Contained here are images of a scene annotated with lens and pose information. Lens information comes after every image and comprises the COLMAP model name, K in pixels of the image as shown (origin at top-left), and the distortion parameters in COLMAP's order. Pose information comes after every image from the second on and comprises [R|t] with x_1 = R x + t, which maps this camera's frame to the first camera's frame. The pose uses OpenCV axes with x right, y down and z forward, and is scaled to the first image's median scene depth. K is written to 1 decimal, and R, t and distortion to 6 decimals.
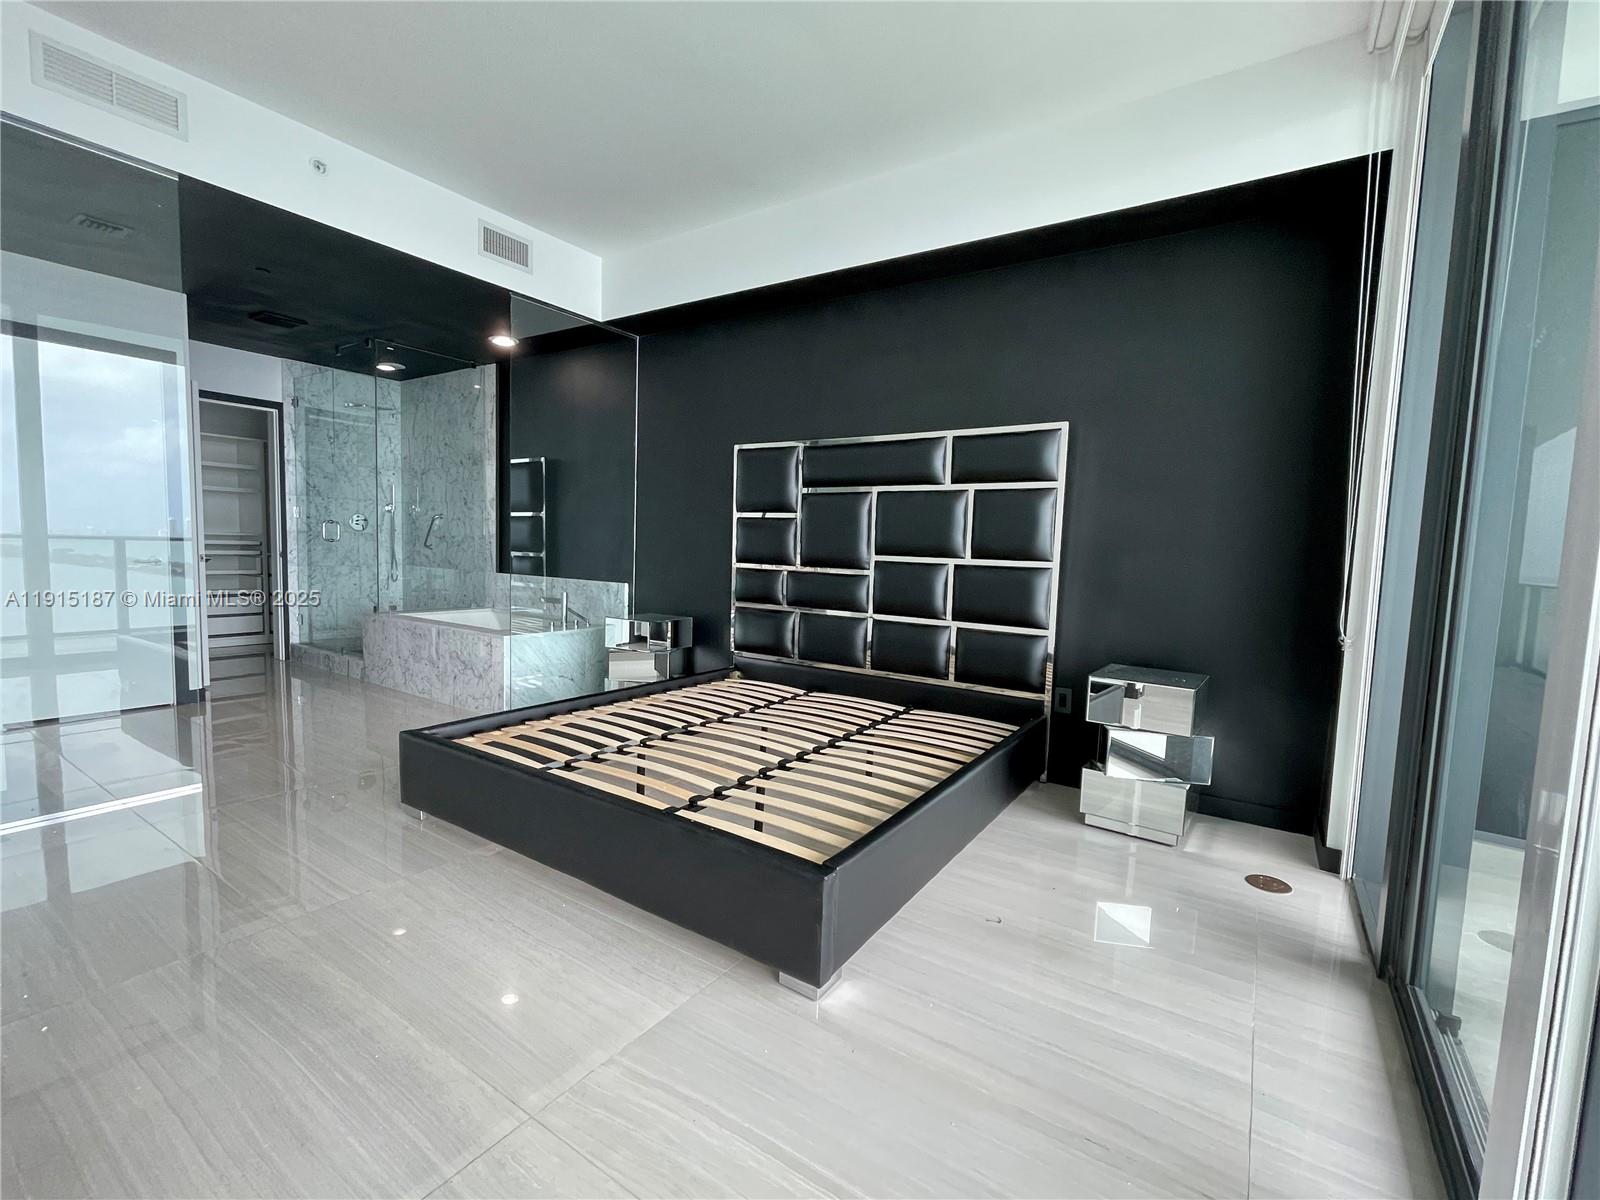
lens RADIAL K [[702.4, 0, 807.7], [0, 702.4, 605.1], [0, 0, 1]] dist [-0.002784, 0.000290]
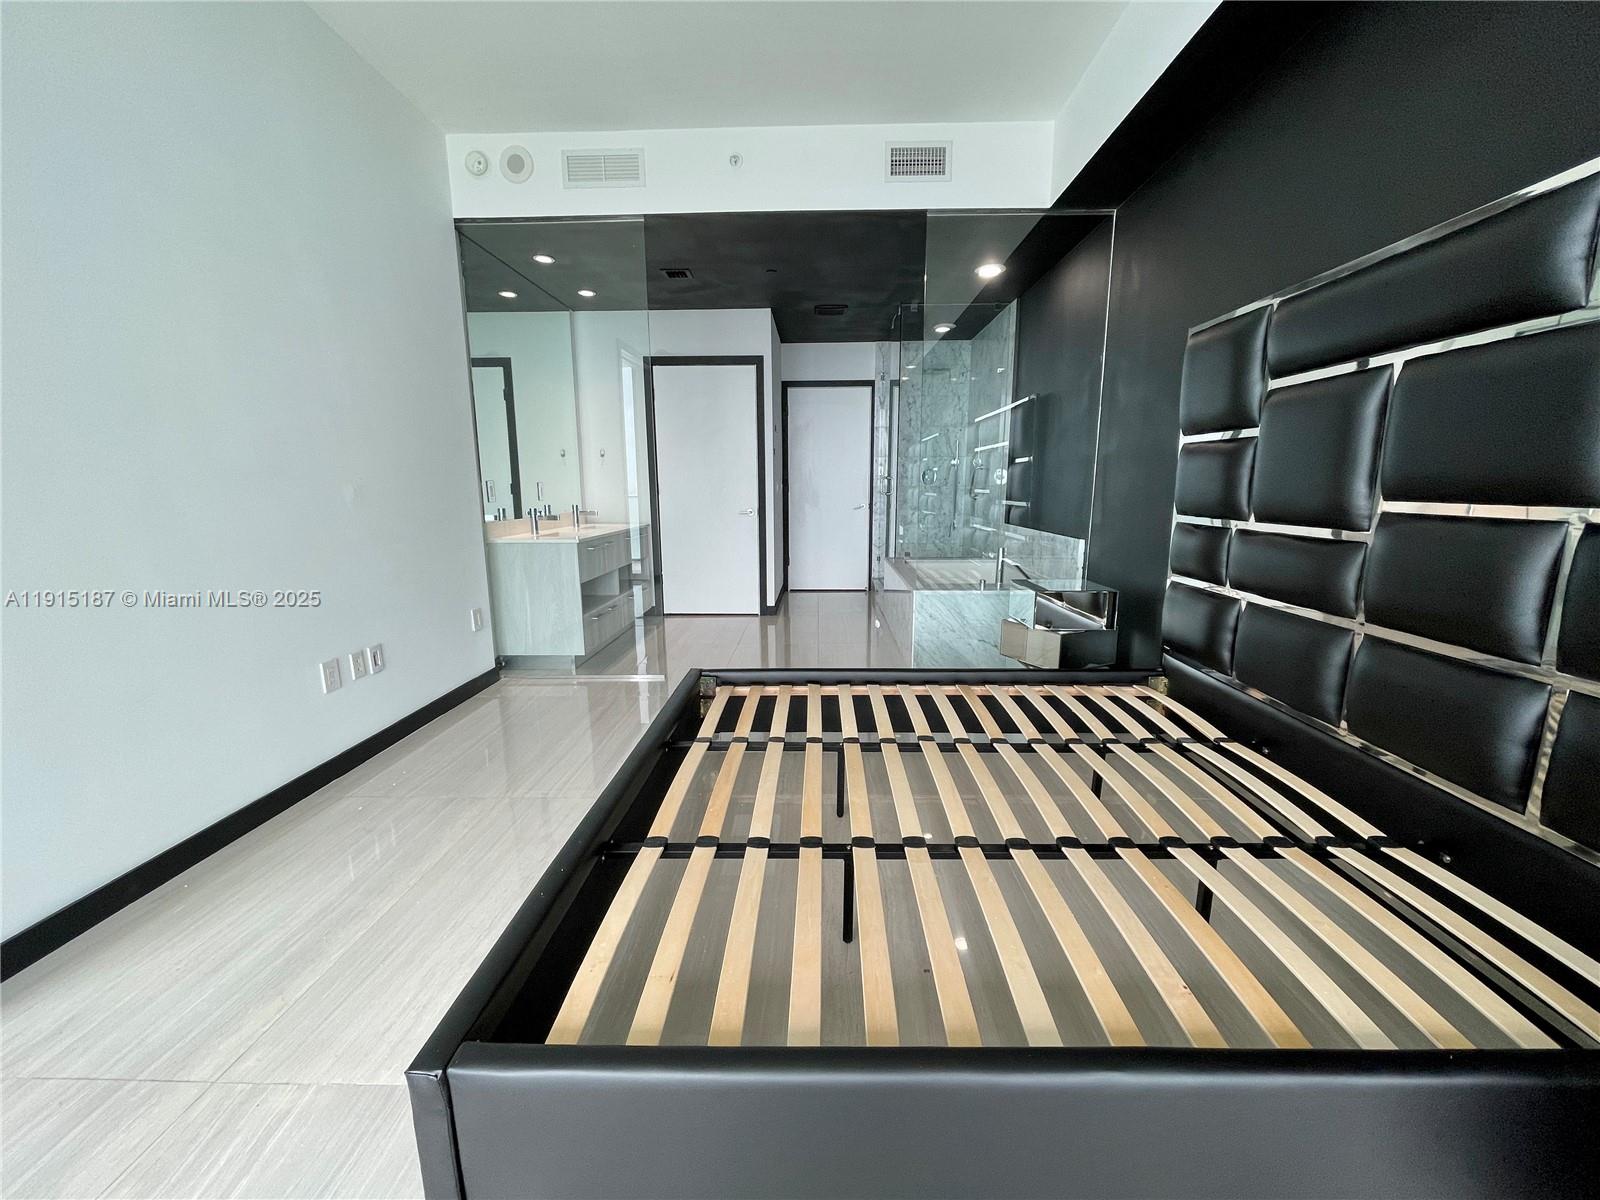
lens RADIAL K [[648.6, 0, 803.1], [0, 648.6, 601.9], [0, 0, 1]] dist [0.000938, 0.000255]
pose [[0.526868, 0.117120, -0.841839, 0.206197], [-0.049633, 0.993010, 0.107088, -0.023904], [0.848497, -0.014639, 0.528998, 0.337847]]
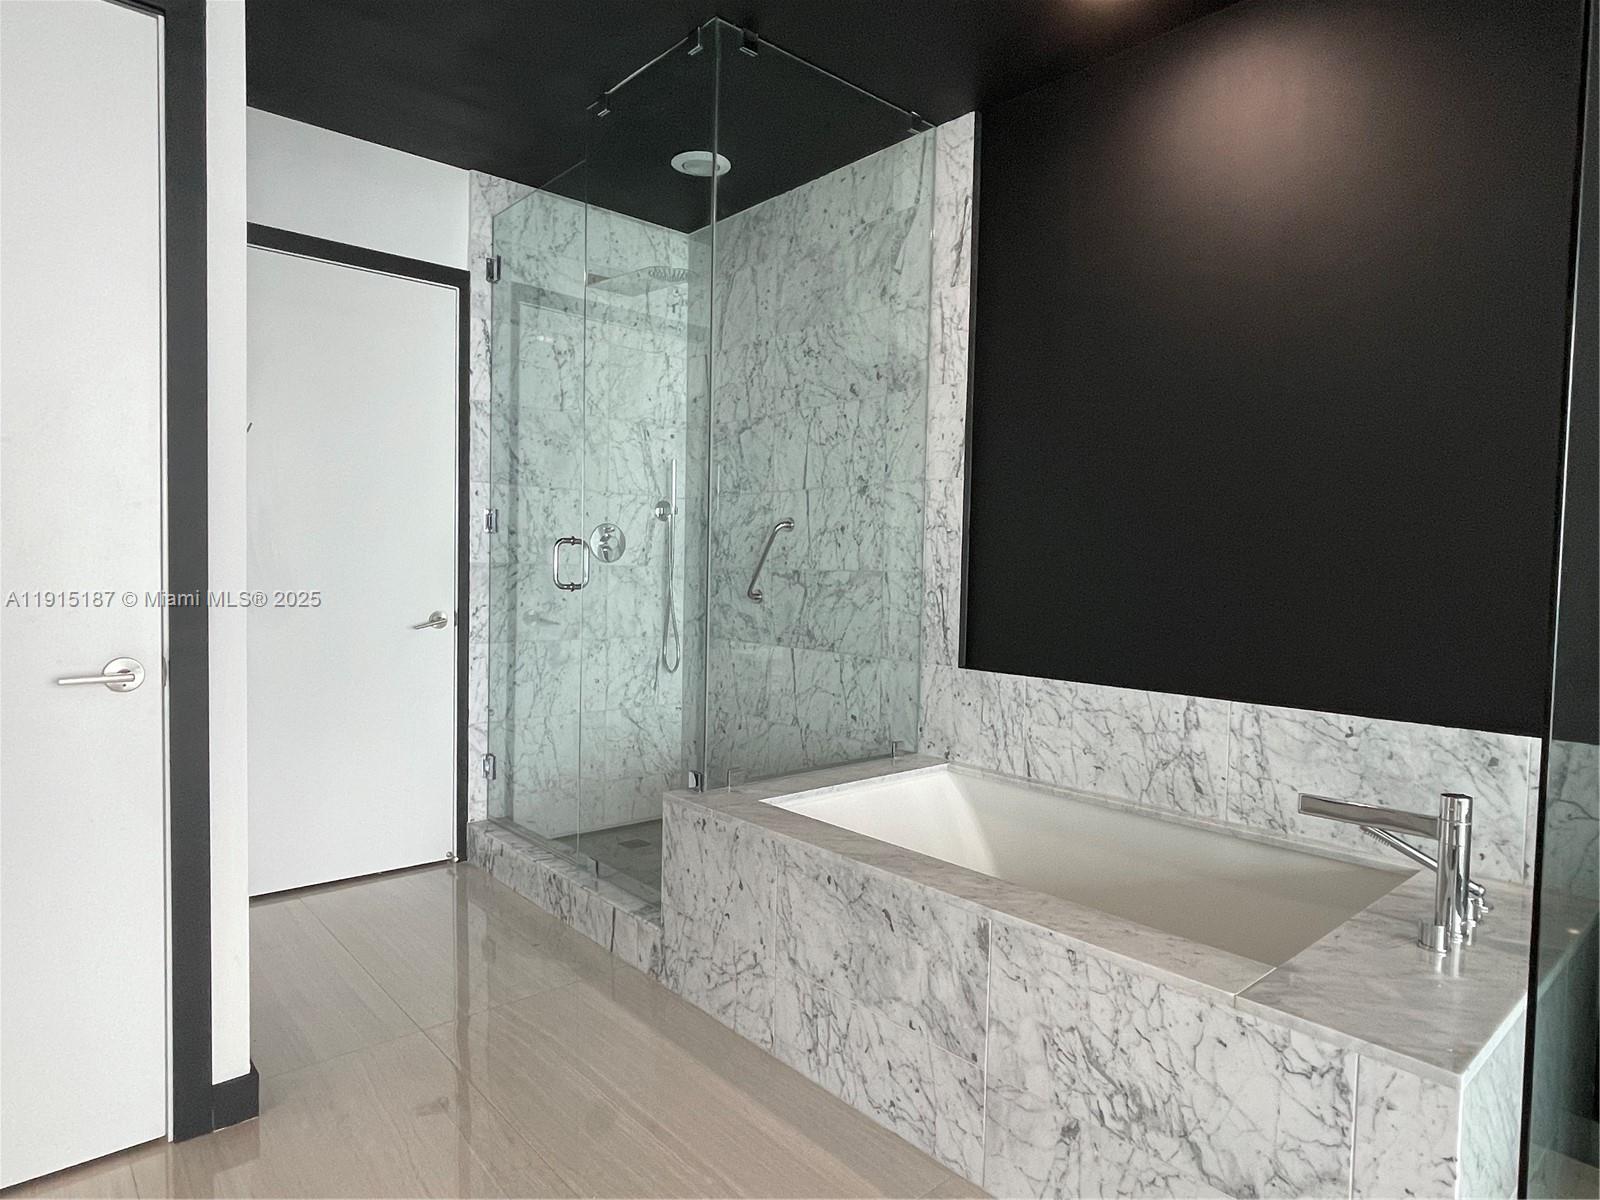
lens RADIAL K [[934.1, 0, 814.2], [0, 934.1, 601.4], [0, 0, 1]] dist [0.020534, -0.000766]
pose [[0.969246, -0.003966, -0.246062, -0.458733], [-0.008932, 0.998644, -0.051281, -0.064201], [0.245932, 0.051902, 0.967897, 0.574268]]
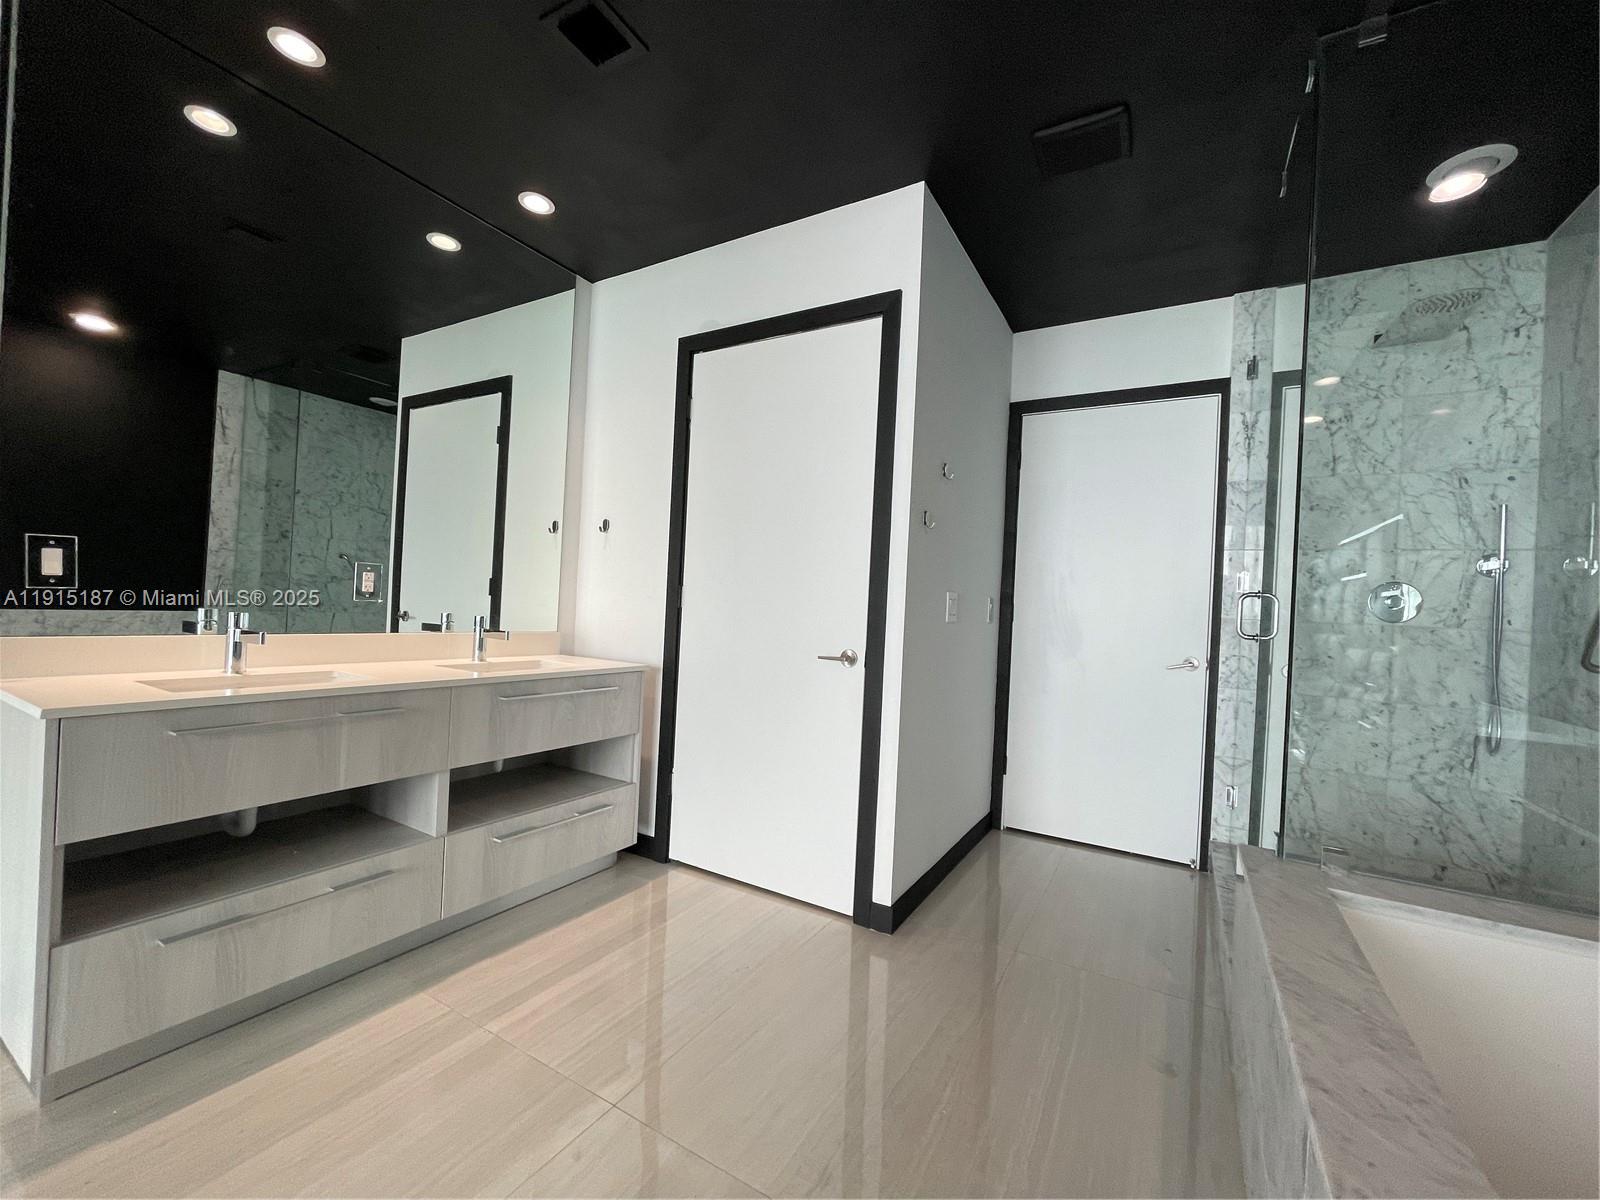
lens RADIAL K [[648.6, 0, 803.1], [0, 648.6, 601.9], [0, 0, 1]] dist [0.000938, 0.000255]
pose [[0.058072, -0.039285, -0.997539, -0.332523], [-0.129277, 0.990516, -0.046535, -0.066440], [0.989907, 0.131661, 0.052442, 0.783247]]
